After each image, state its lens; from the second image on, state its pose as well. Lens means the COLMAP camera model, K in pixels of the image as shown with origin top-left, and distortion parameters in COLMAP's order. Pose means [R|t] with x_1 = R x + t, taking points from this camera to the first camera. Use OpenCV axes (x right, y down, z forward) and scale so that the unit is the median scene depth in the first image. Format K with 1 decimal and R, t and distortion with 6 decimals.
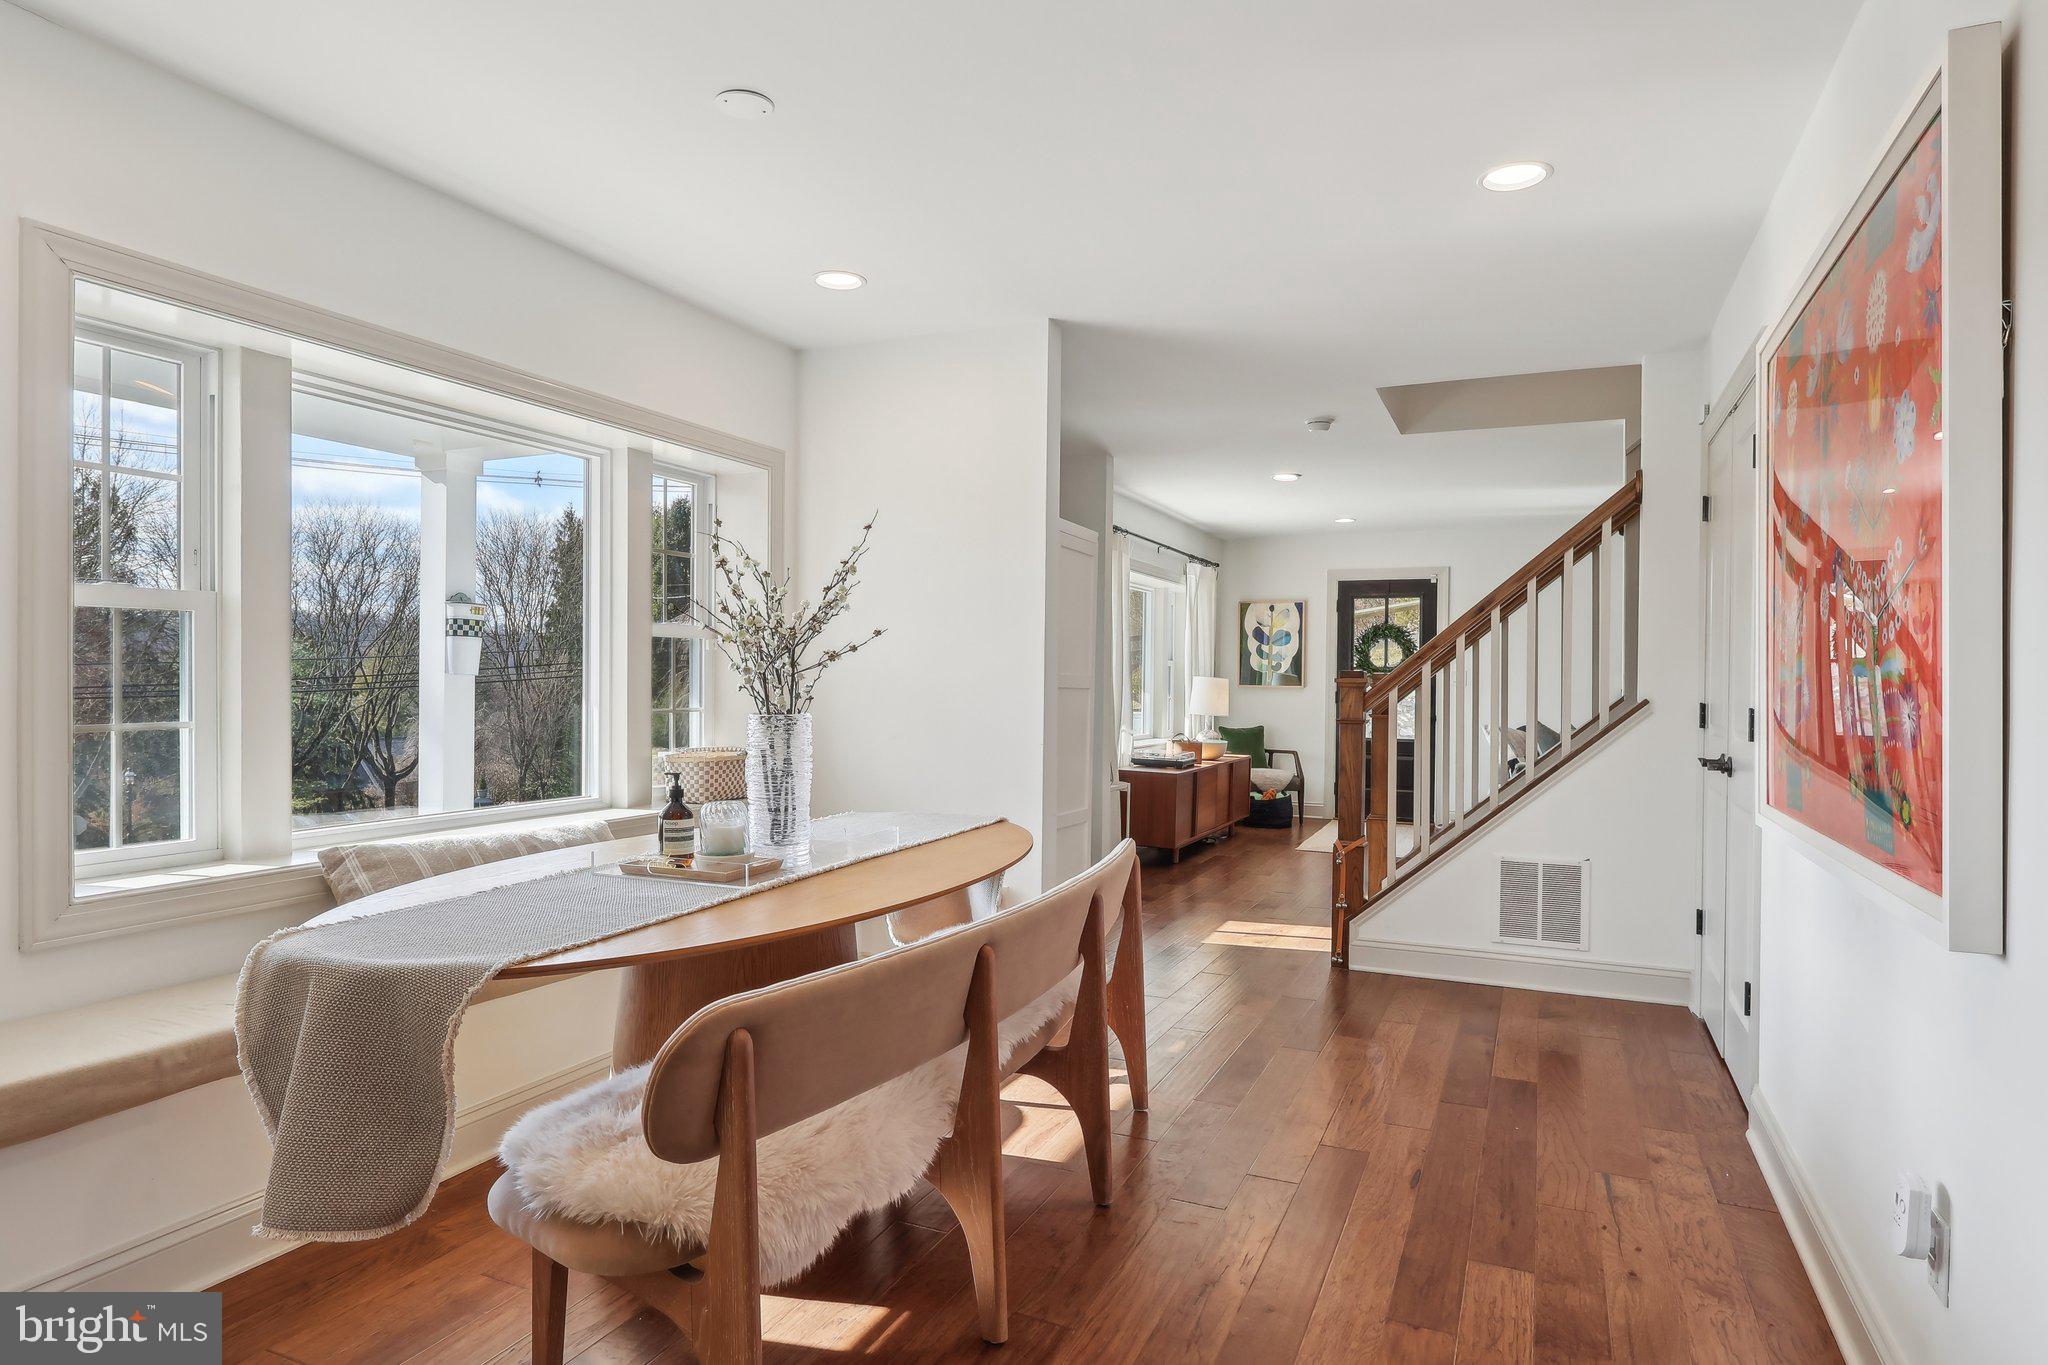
lens RADIAL K [[1151.6, 0, 1024.0], [0, 1151.6, 682.5], [0, 0, 1]] dist [-0.000121, 0.000331]
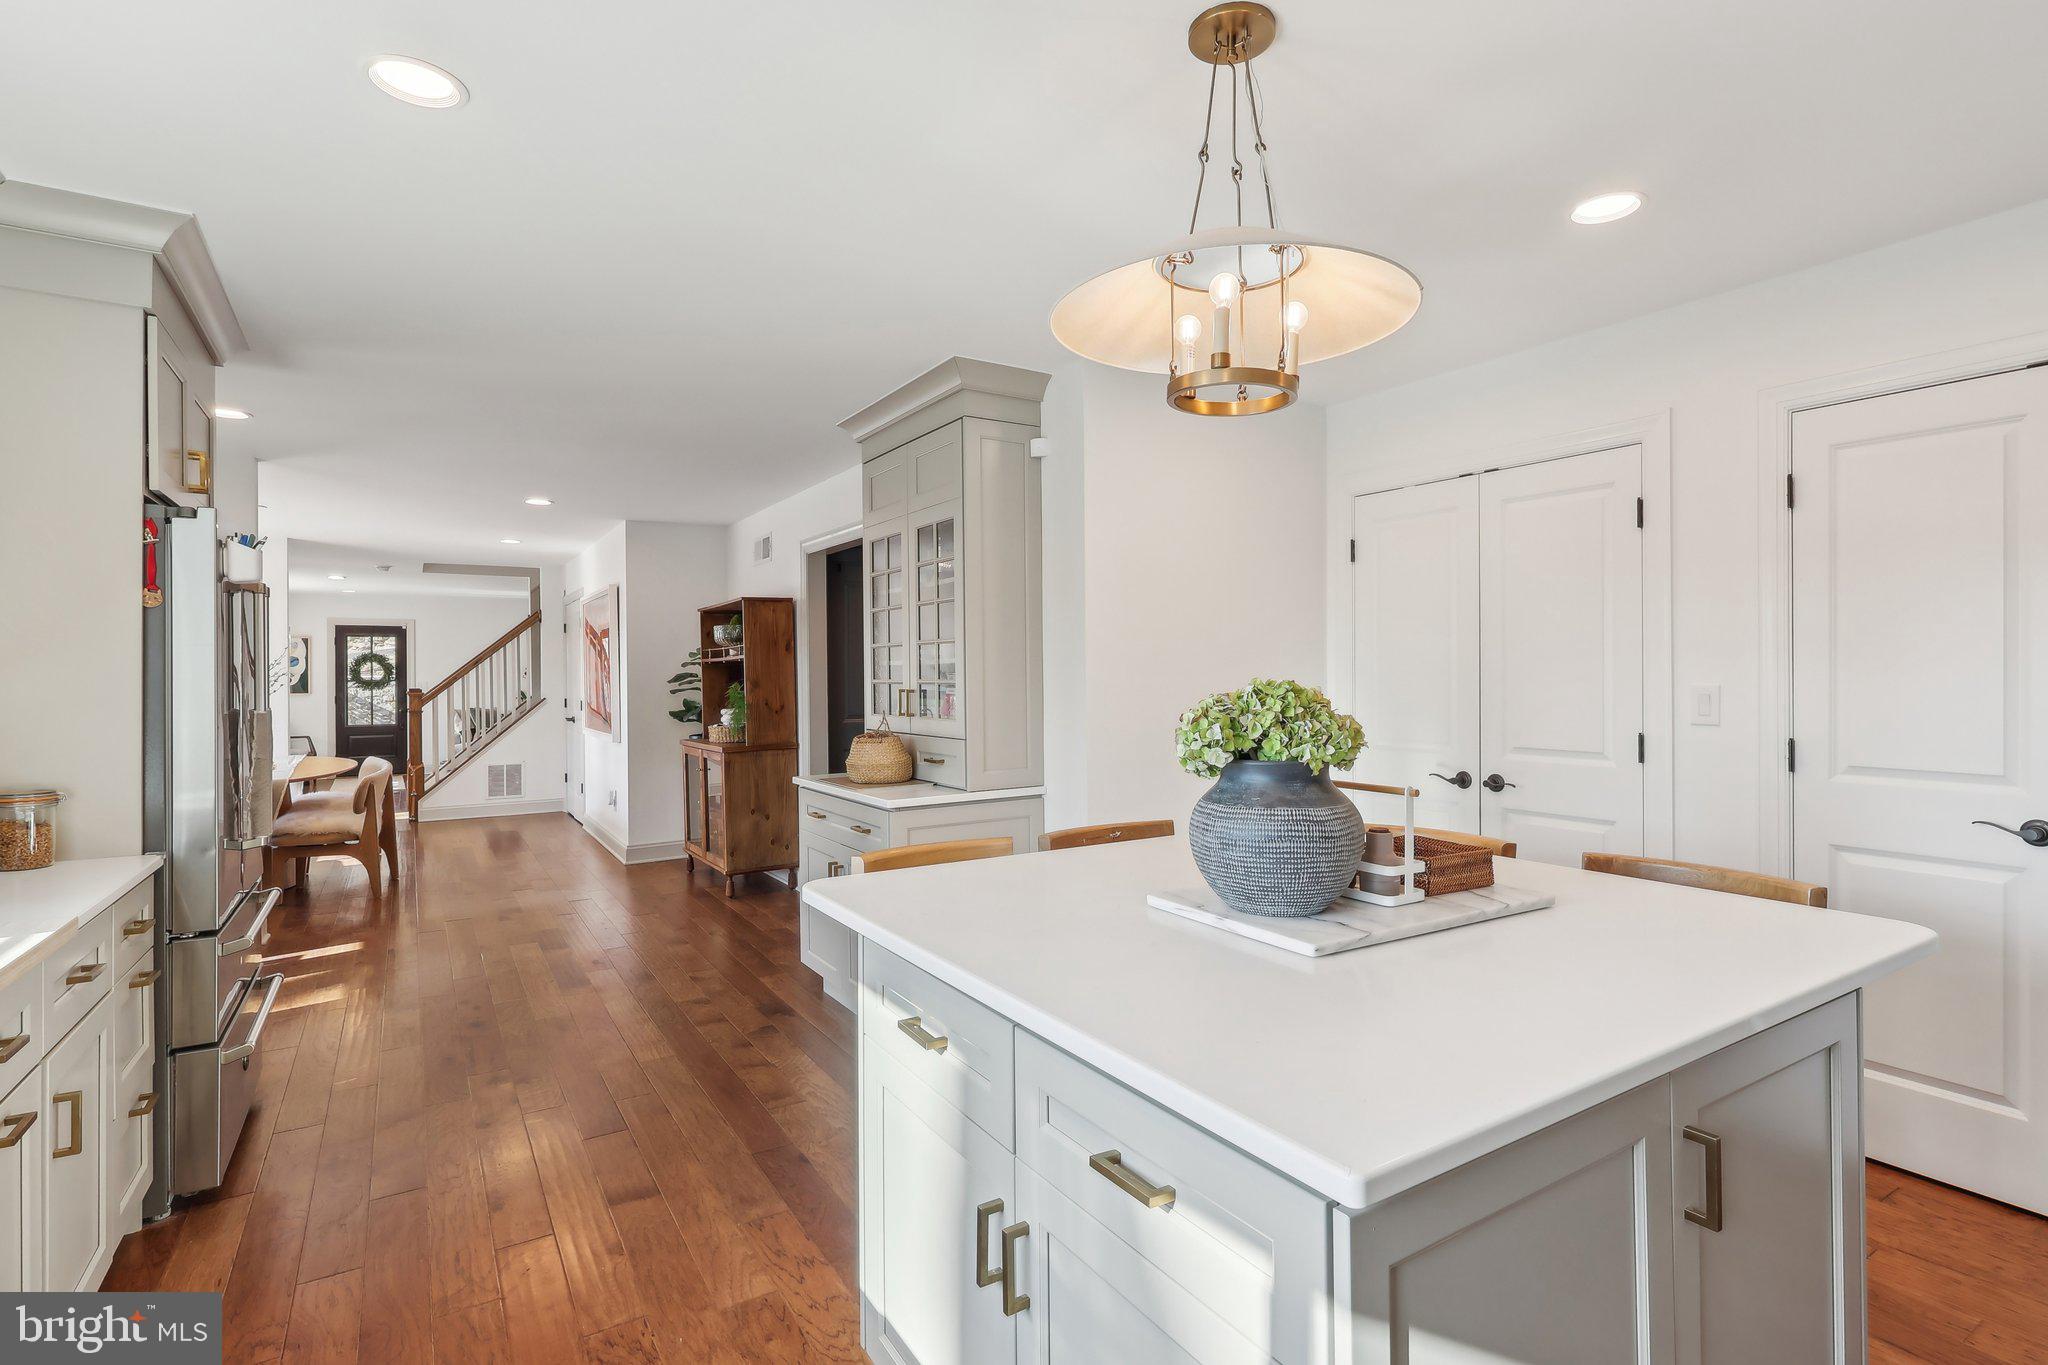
lens RADIAL K [[991.3, 0, 1024.0], [0, 991.3, 682.5], [0, 0, 1]] dist [0.001694, 0.000112]
pose [[0.557656, -0.024450, 0.829712, -0.624059], [0.017347, 0.999691, 0.017800, -0.035458], [-0.829891, 0.004467, 0.557908, -1.006259]]
